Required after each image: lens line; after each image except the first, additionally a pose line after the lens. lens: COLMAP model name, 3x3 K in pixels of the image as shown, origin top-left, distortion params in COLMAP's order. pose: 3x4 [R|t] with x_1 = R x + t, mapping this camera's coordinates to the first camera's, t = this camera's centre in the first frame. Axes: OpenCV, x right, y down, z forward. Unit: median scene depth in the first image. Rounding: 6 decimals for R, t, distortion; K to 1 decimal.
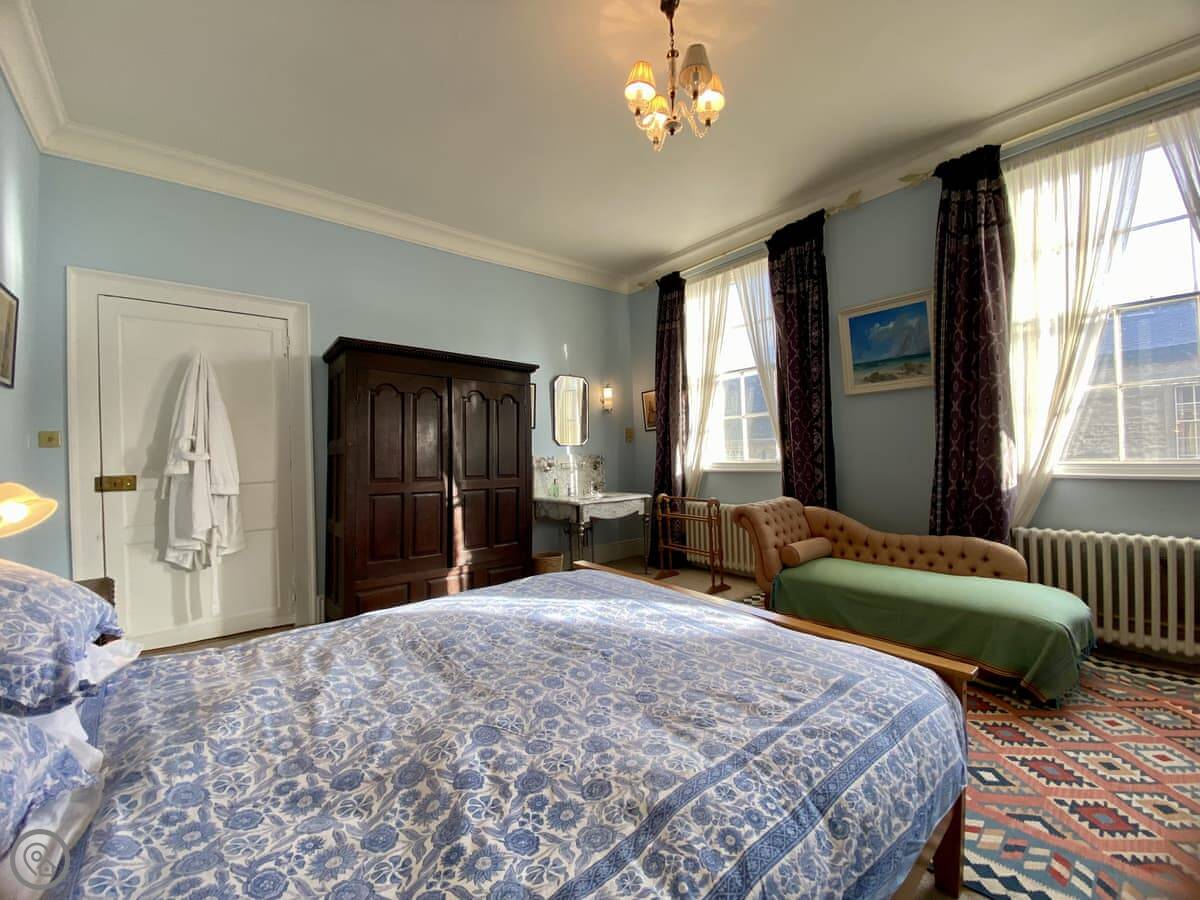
lens RADIAL K [[480.7, 0, 595.1], [0, 480.7, 453.5], [0, 0, 1]] dist [0.031939, -0.025504]
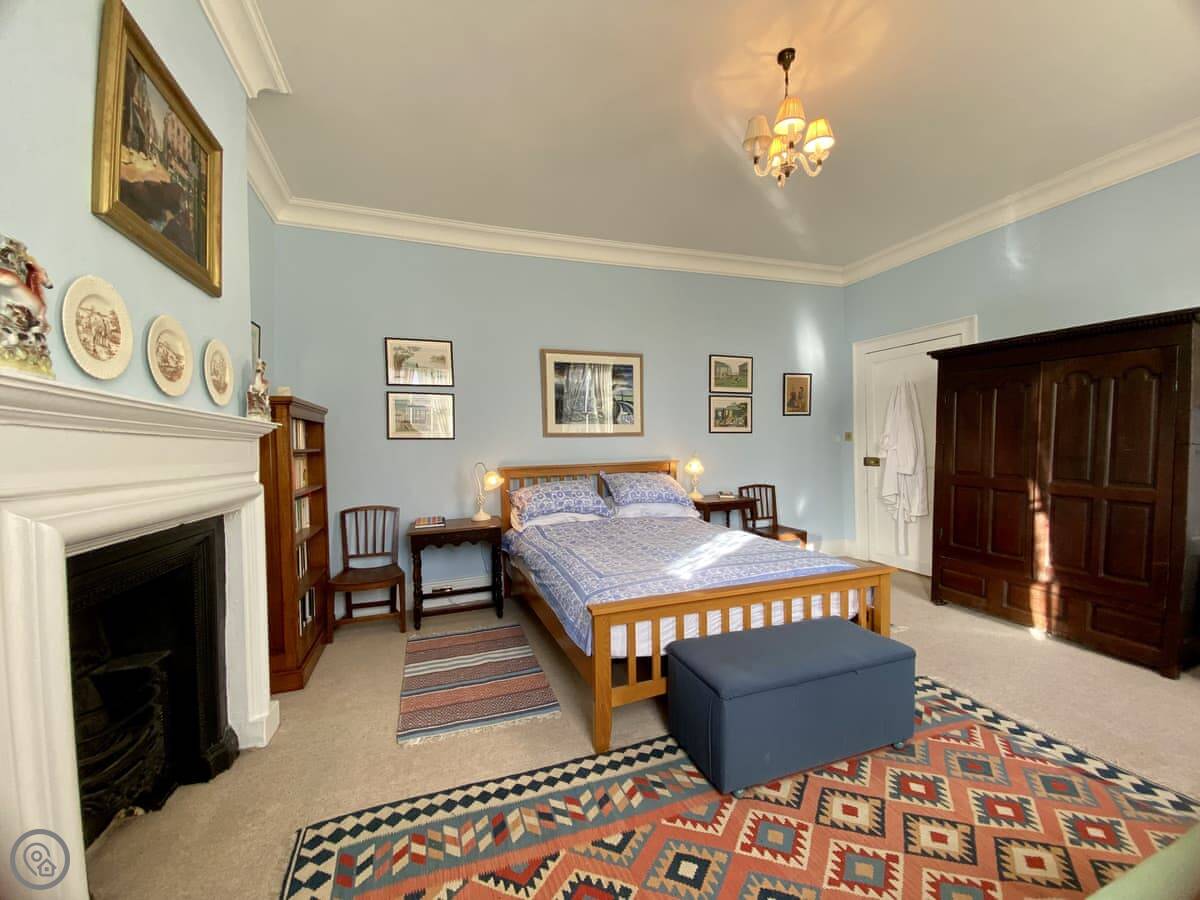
lens RADIAL K [[480.7, 0, 595.1], [0, 480.7, 453.5], [0, 0, 1]] dist [0.031939, -0.025504]
pose [[-0.351321, 0.044095, -0.935216, 1.006928], [0.023933, 0.998987, 0.038111, -0.058099], [0.935949, -0.008993, -0.352021, 0.711921]]
